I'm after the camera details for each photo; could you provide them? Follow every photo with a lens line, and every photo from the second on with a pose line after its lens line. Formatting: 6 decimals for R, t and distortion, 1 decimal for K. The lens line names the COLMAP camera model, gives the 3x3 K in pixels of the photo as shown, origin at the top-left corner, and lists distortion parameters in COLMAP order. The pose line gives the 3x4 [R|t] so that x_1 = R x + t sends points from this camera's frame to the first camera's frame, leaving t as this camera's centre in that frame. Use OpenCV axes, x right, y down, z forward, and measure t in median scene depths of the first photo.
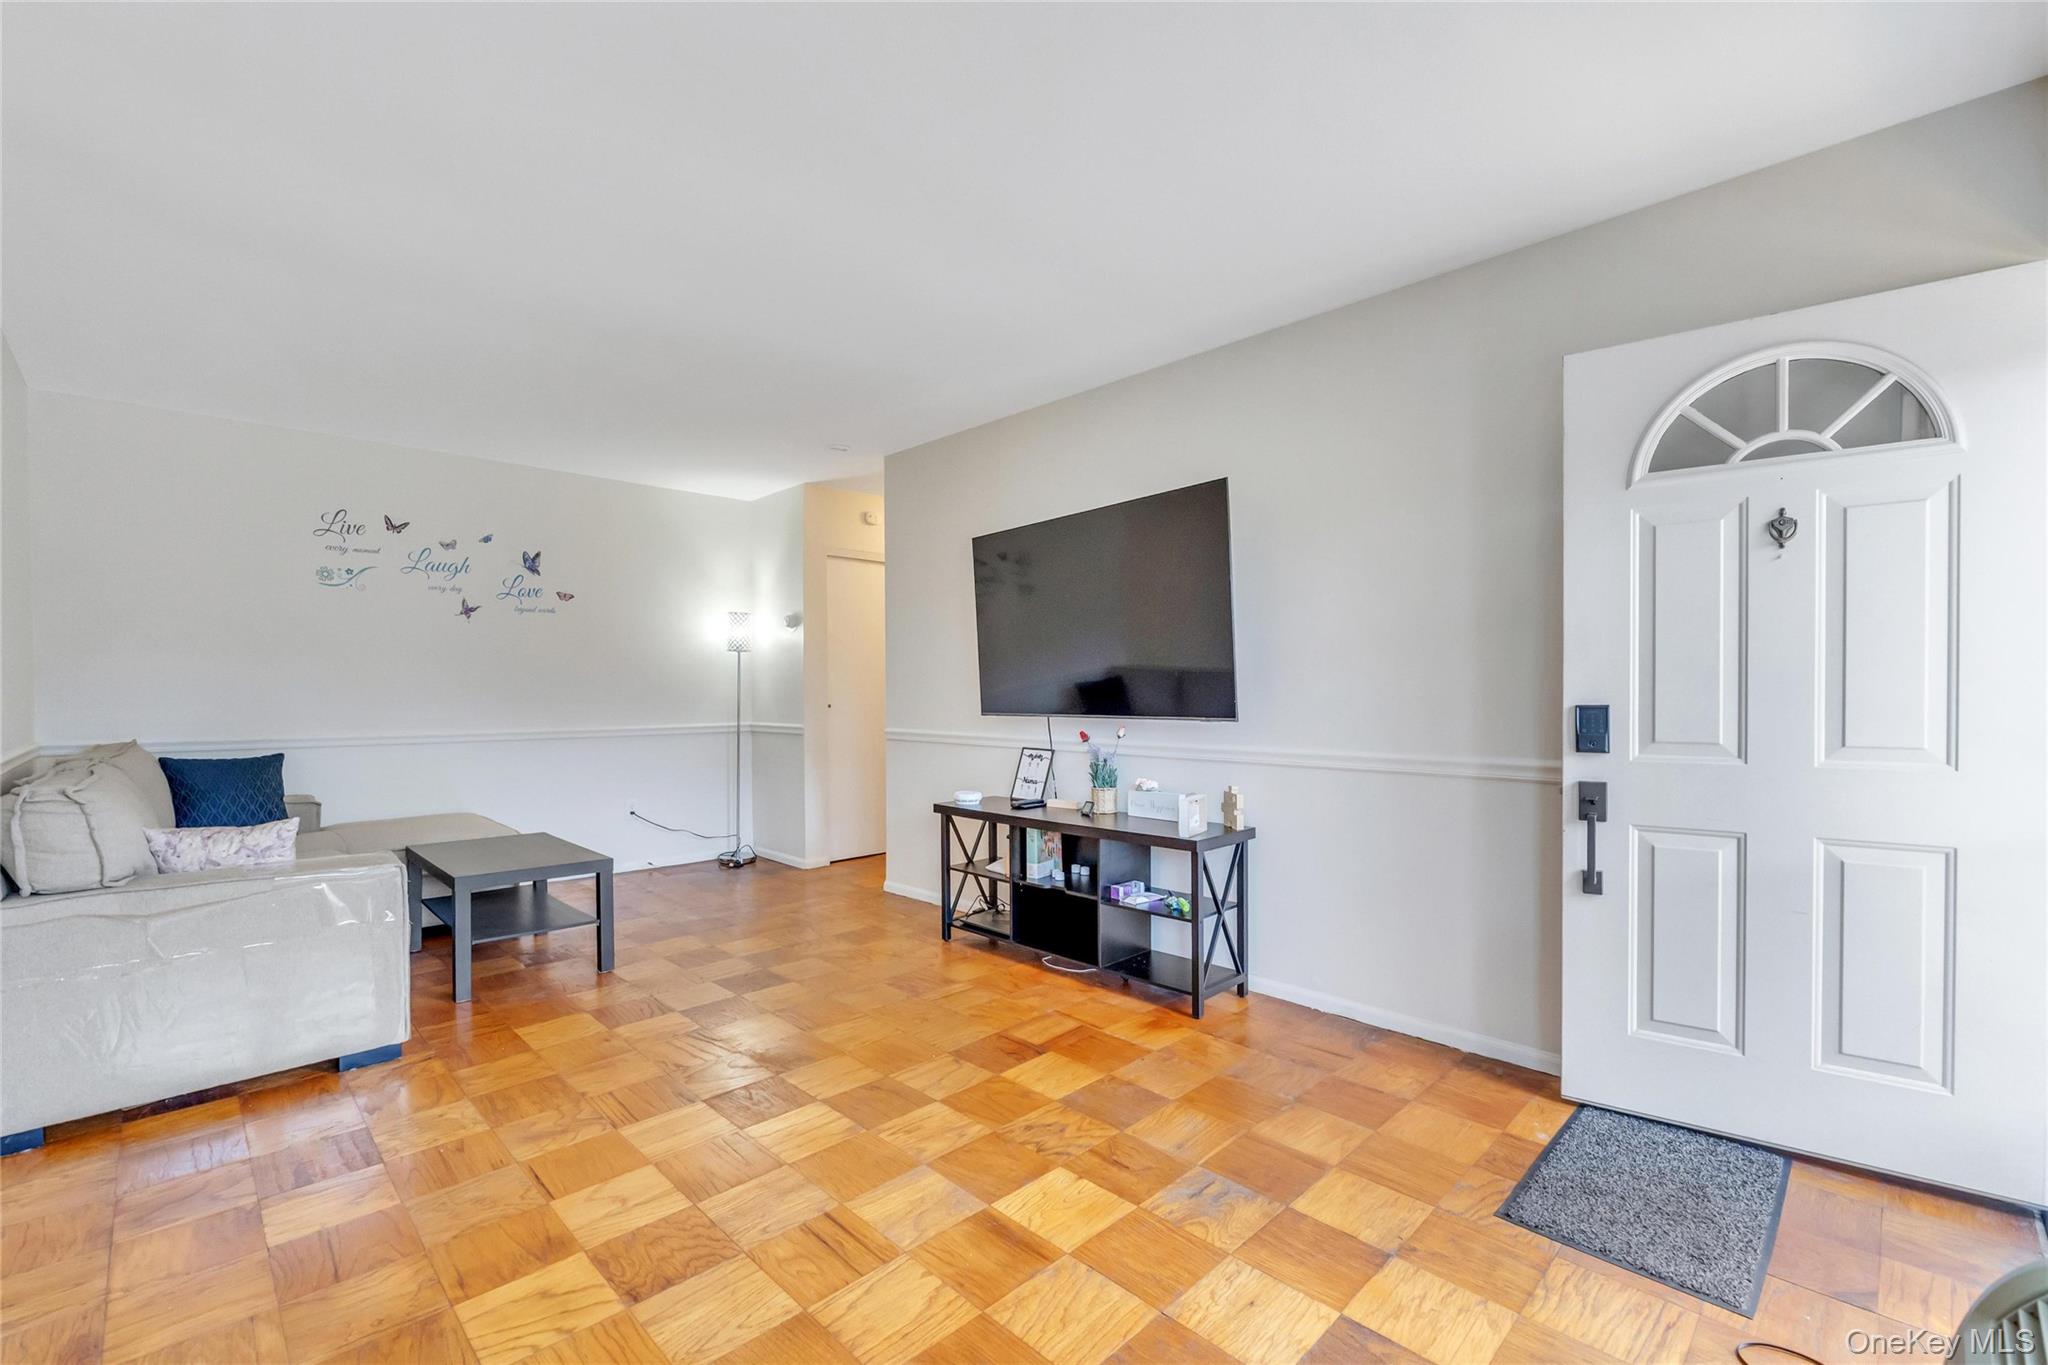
lens RADIAL K [[877.9, 0, 1019.0], [0, 877.9, 703.6], [0, 0, 1]] dist [-0.002472, 0.000004]
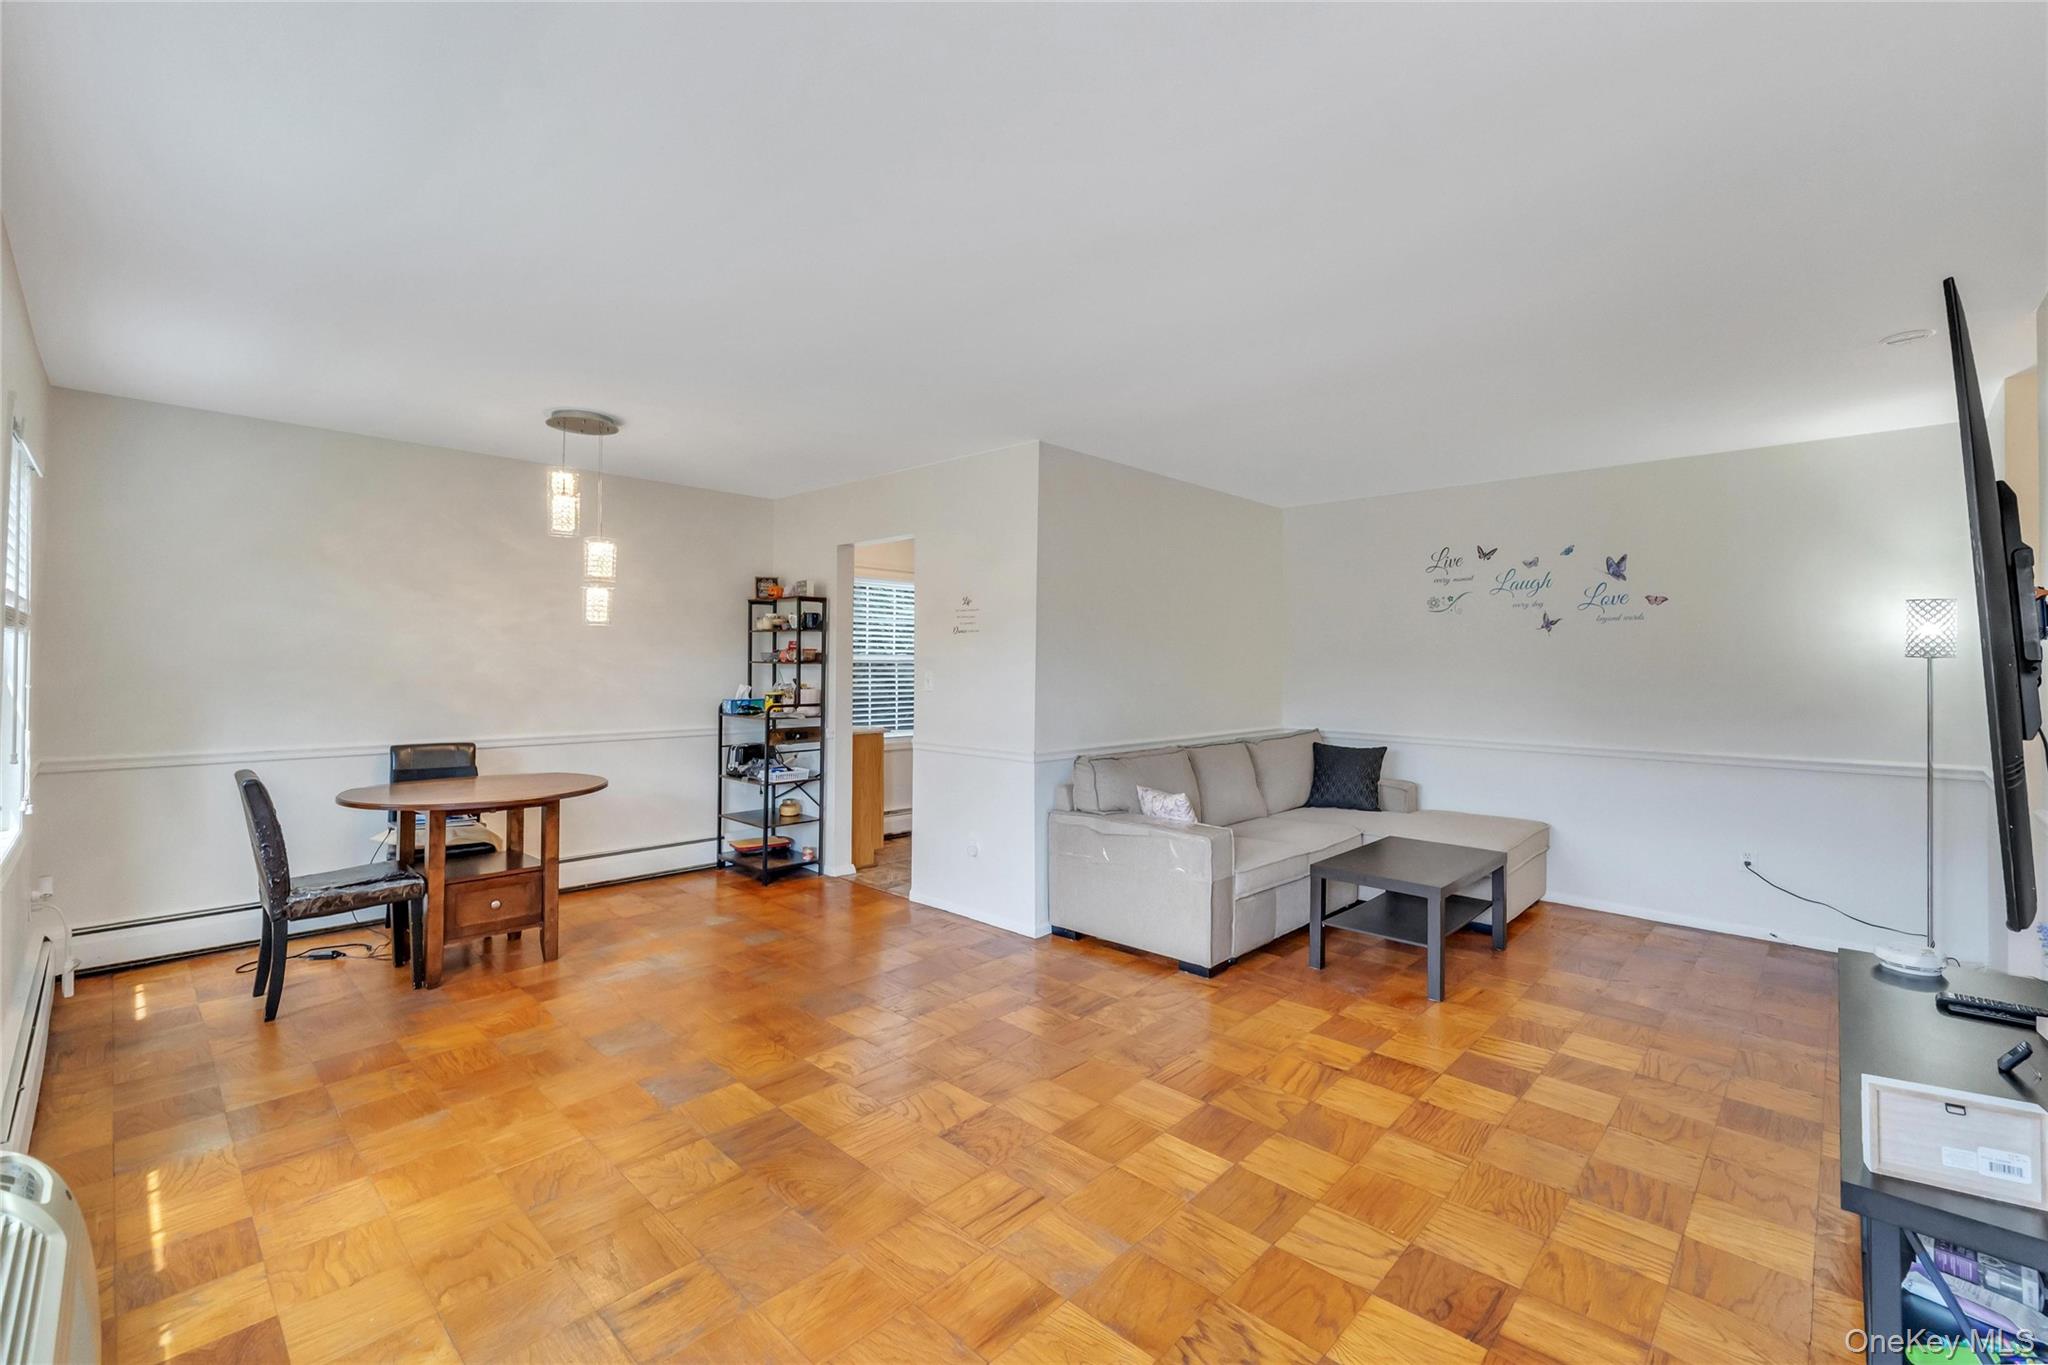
lens RADIAL K [[870.7, 0, 1027.3], [0, 870.7, 667.0], [0, 0, 1]] dist [-0.003537, -0.000421]
pose [[0.038338, 0.008121, -0.999232, 0.642373], [-0.020478, 0.999763, 0.007340, -0.091402], [0.999055, 0.020181, 0.038495, 0.636908]]
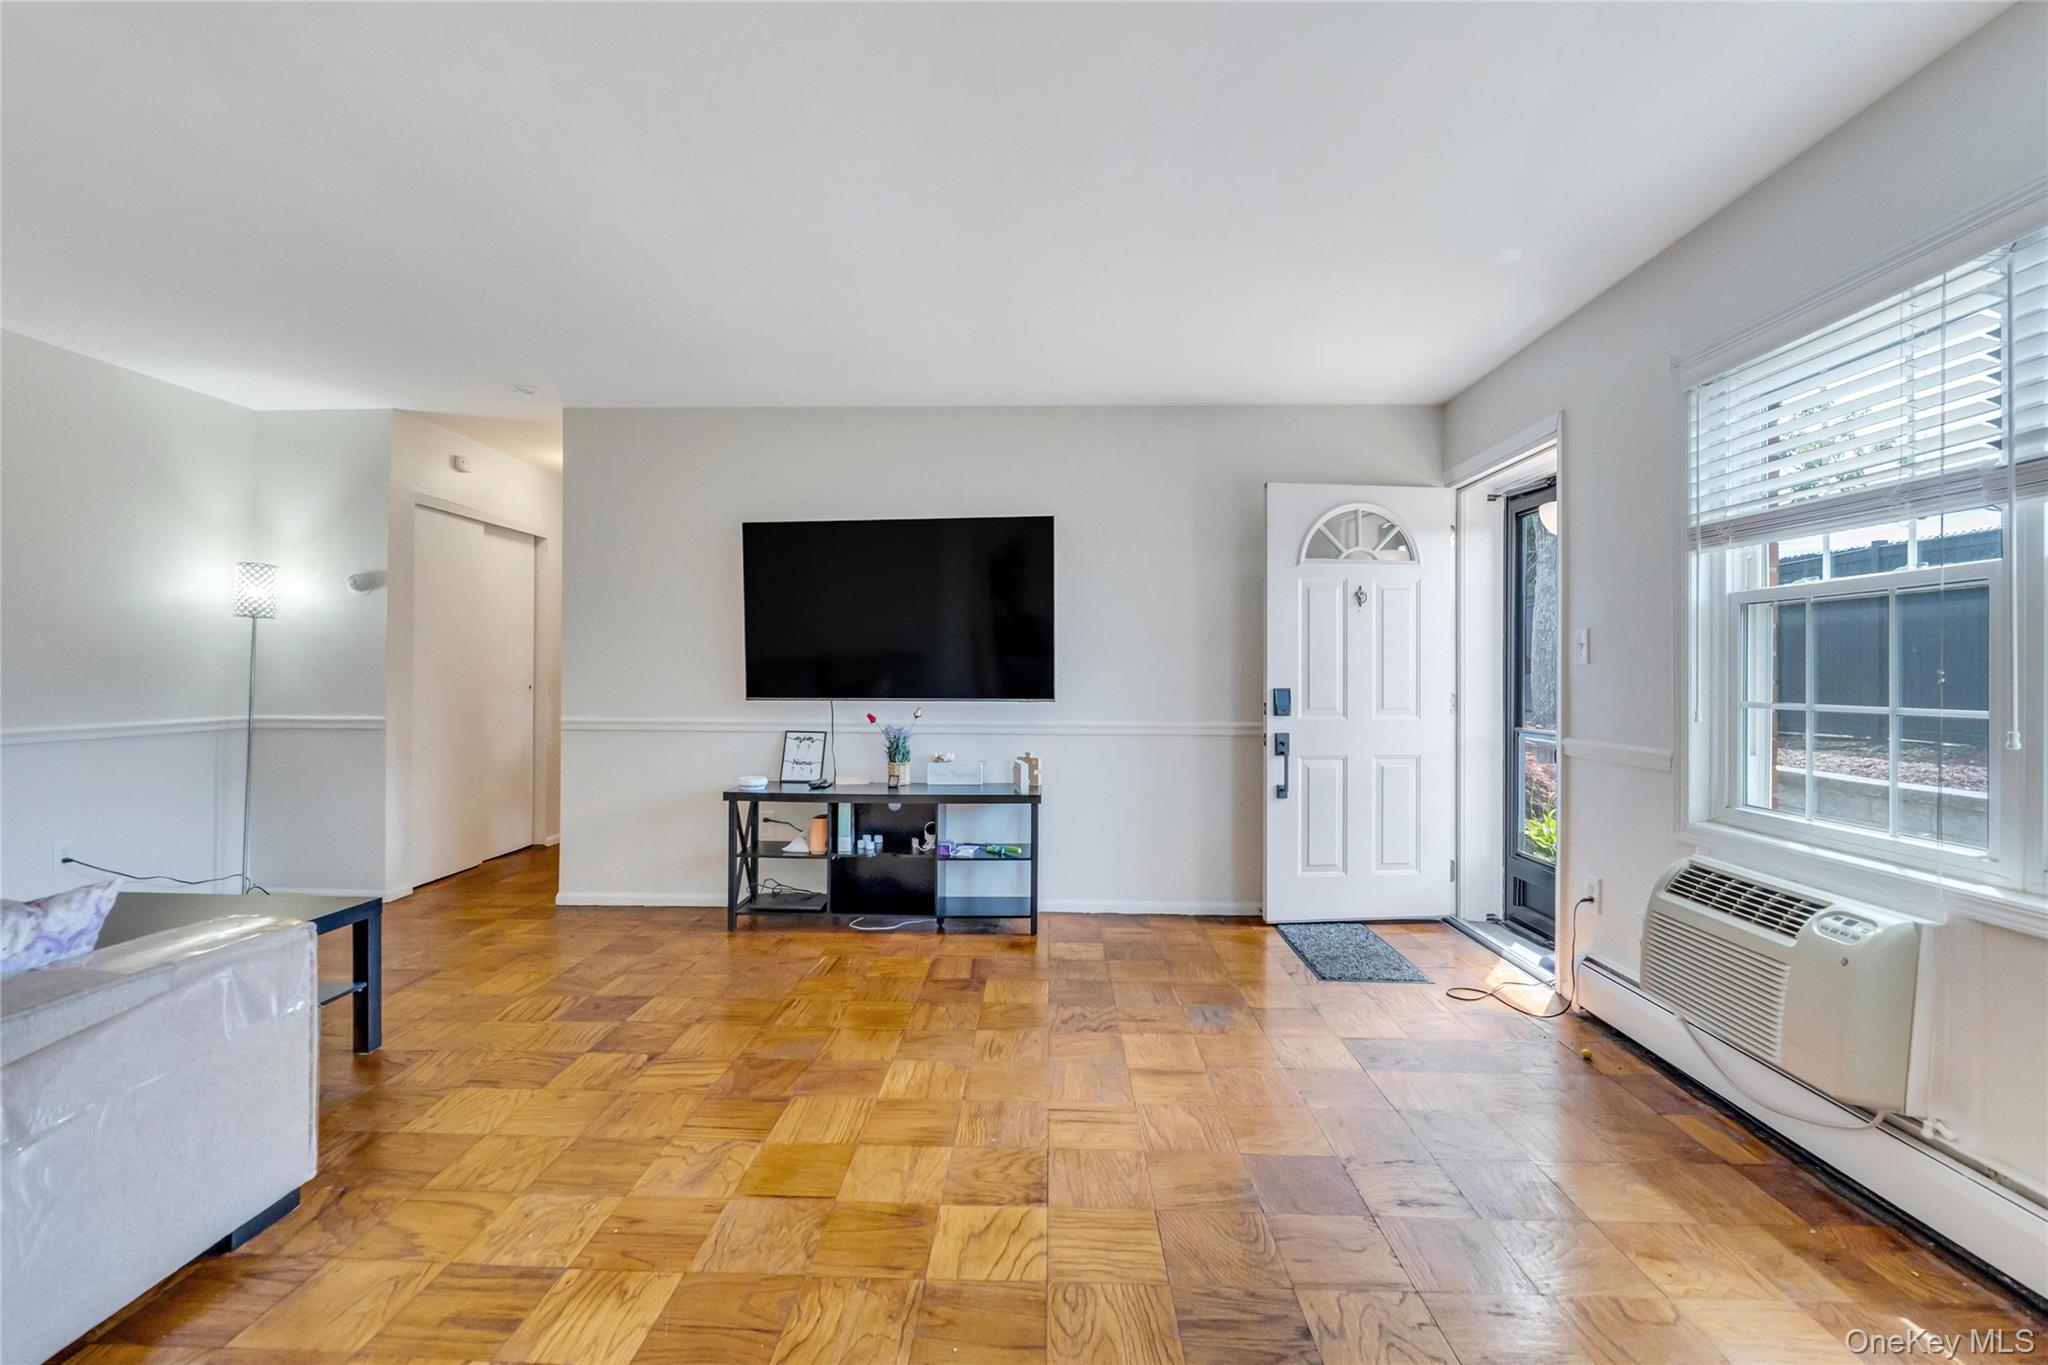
lens RADIAL K [[870.7, 0, 1027.3], [0, 870.7, 667.0], [0, 0, 1]] dist [-0.003537, -0.000421]
pose [[0.720260, 0.011677, 0.693606, -0.754150], [0.002674, 0.999804, -0.019609, -0.006558], [-0.693699, 0.015979, 0.720087, 0.098797]]
